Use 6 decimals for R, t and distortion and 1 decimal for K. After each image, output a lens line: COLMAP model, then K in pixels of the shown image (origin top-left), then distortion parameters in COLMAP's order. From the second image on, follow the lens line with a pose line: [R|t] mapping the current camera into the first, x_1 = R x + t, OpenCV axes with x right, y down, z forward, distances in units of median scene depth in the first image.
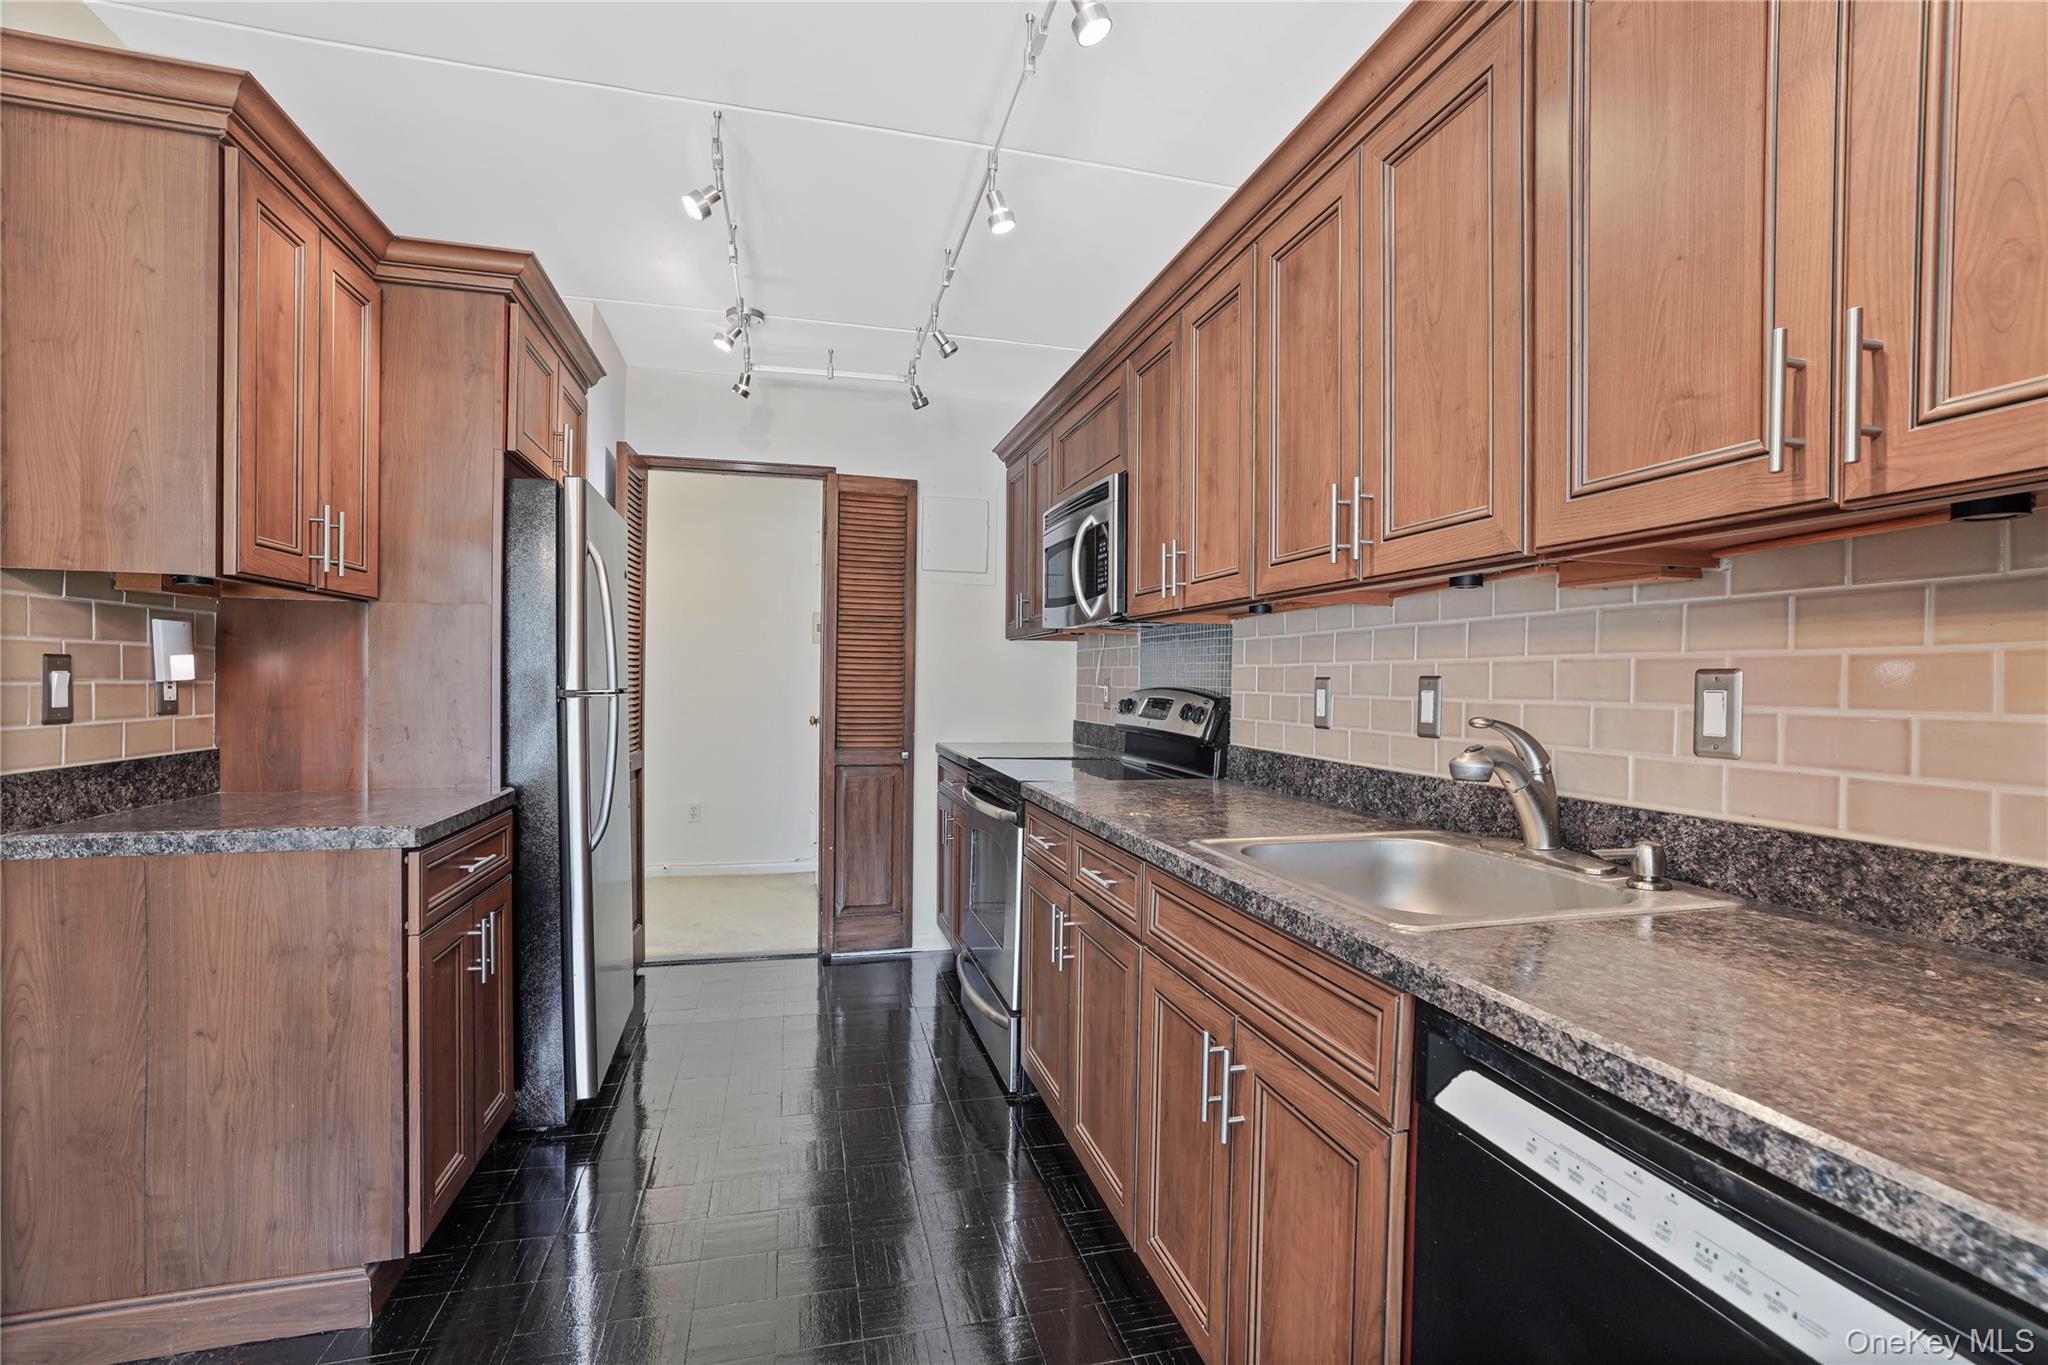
lens RADIAL K [[950.4, 0, 1050.1], [0, 950.4, 689.1], [0, 0, 1]] dist [-0.052822, 0.023501]
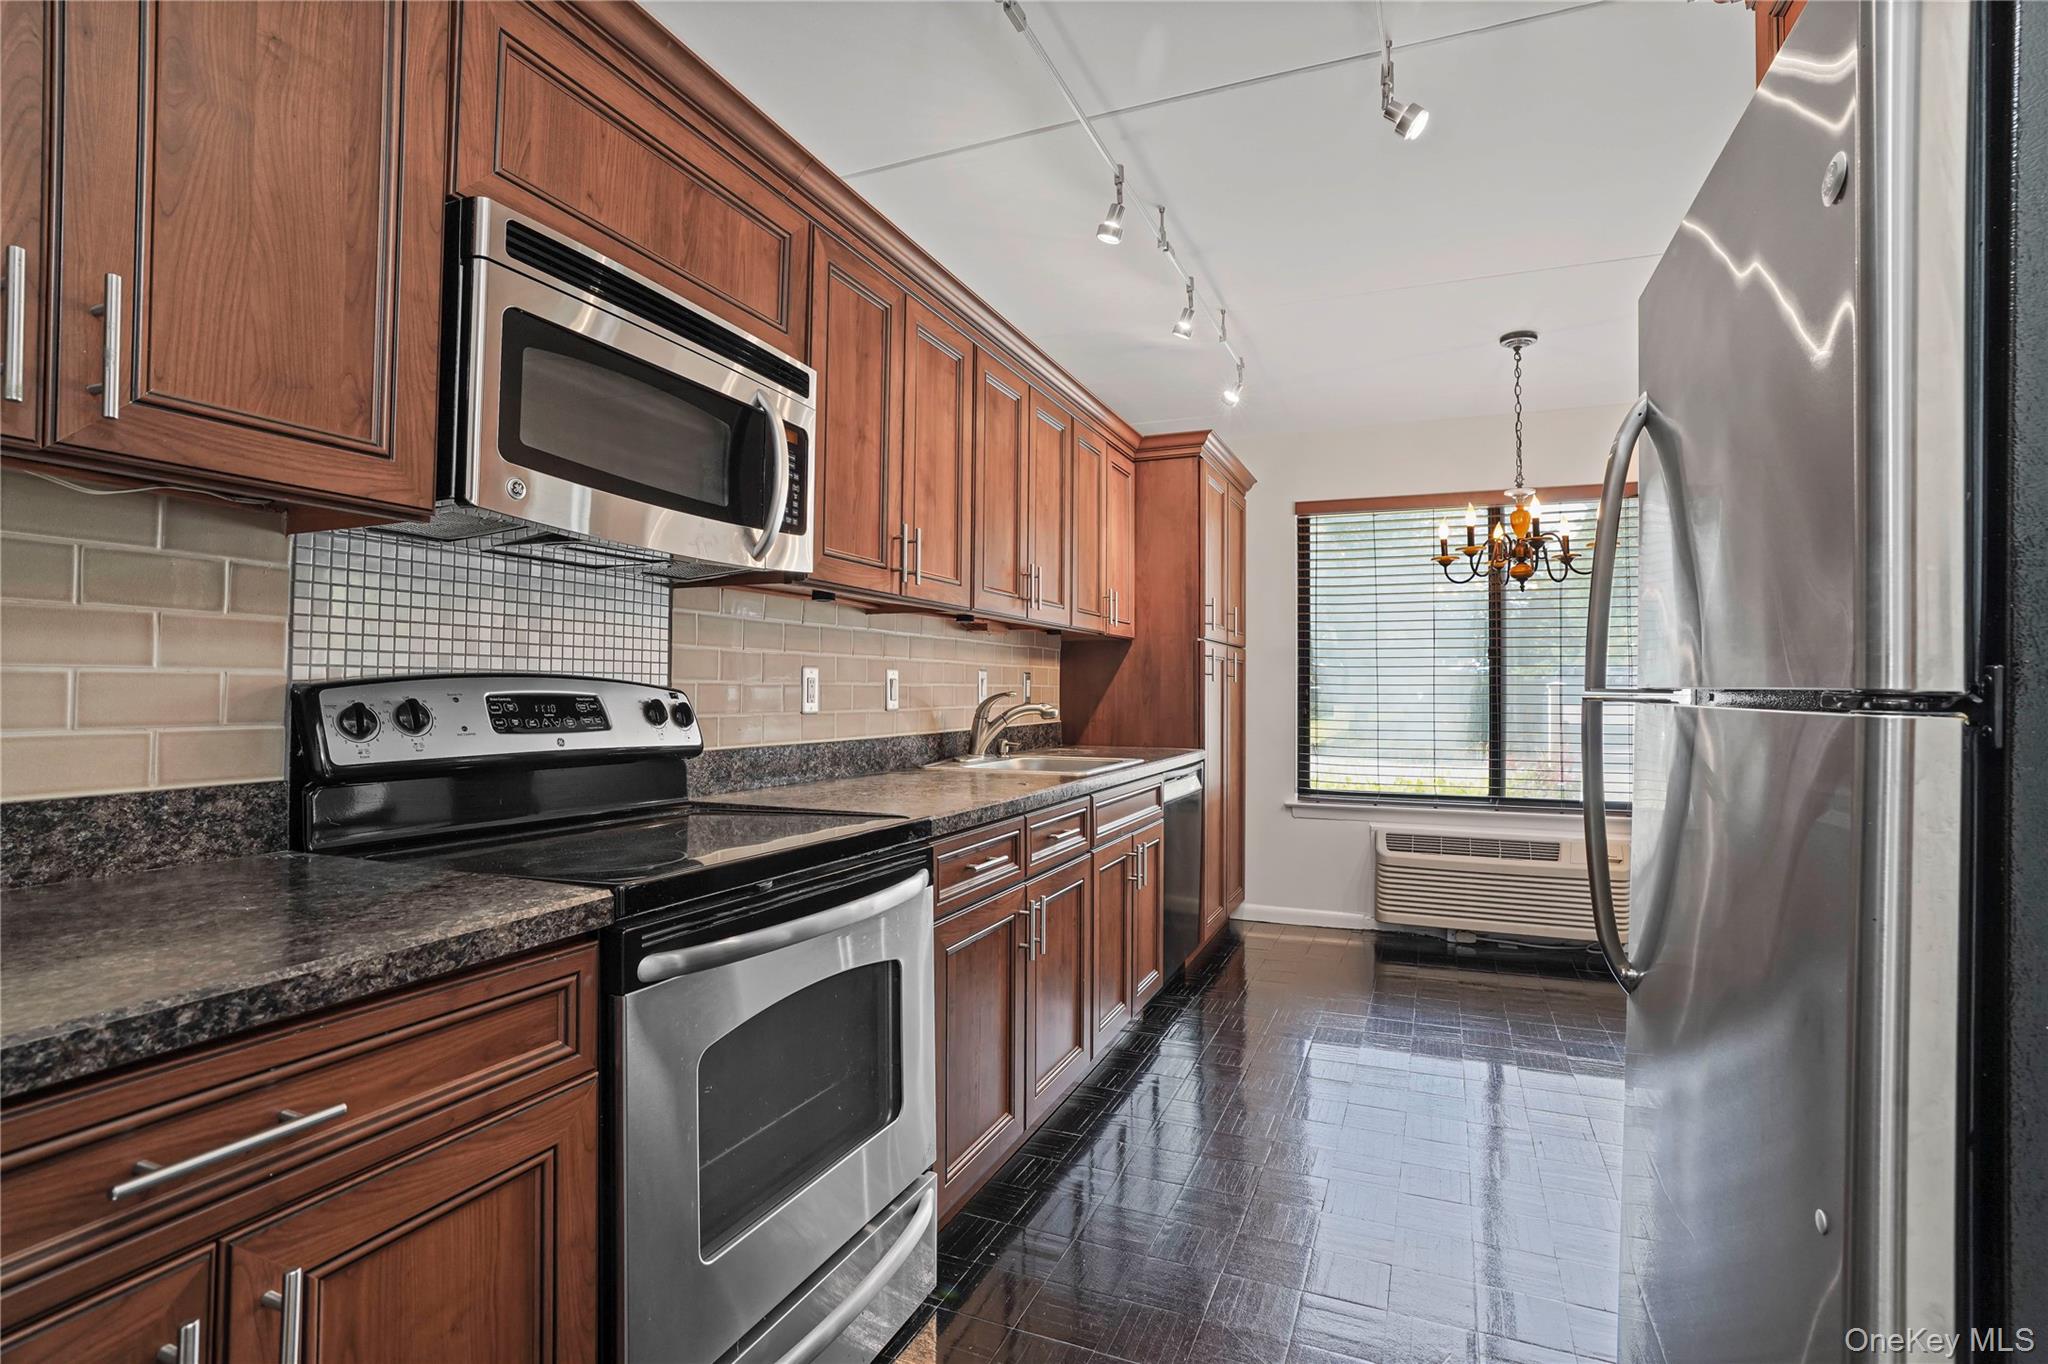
lens RADIAL K [[950.4, 0, 1033.8], [0, 950.4, 691.2], [0, 0, 1]] dist [-0.052822, 0.023501]
pose [[-0.770513, -0.015027, 0.637247, -0.647031], [-0.006222, 0.999852, 0.016055, -0.004420], [-0.637393, 0.008406, -0.770493, 1.802595]]
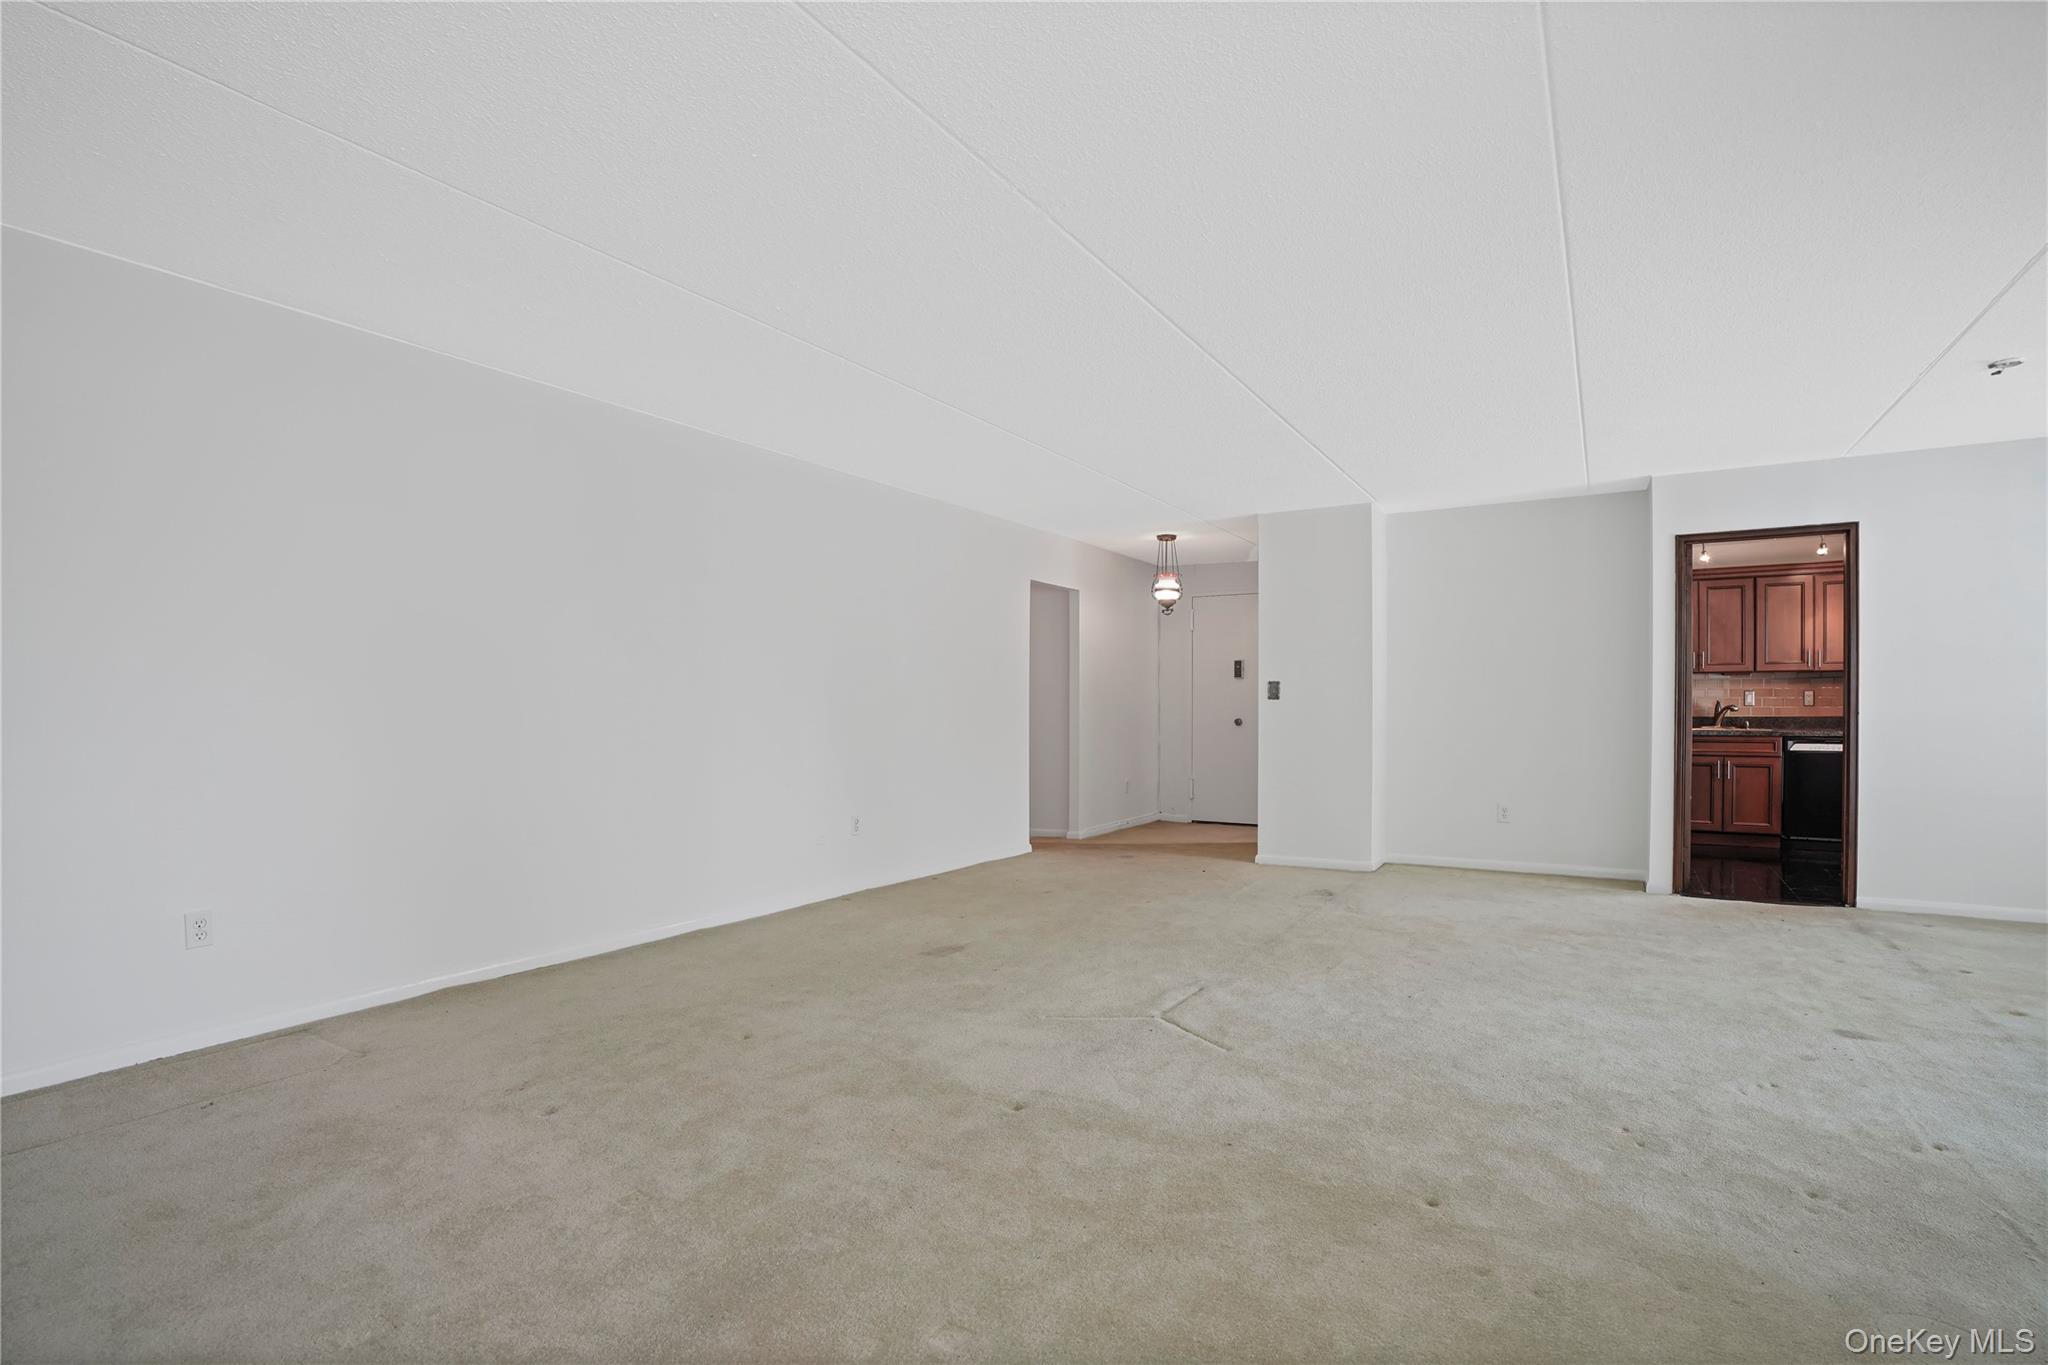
lens RADIAL K [[950.4, 0, 1081.4], [0, 950.4, 725.8], [0, 0, 1]] dist [-0.052822, 0.023501]
pose [[0.711898, -0.023466, 0.701891, -3.834310], [0.019109, 0.999719, 0.014042, 0.020757], [-0.702023, 0.003416, 0.712146, -0.124208]]
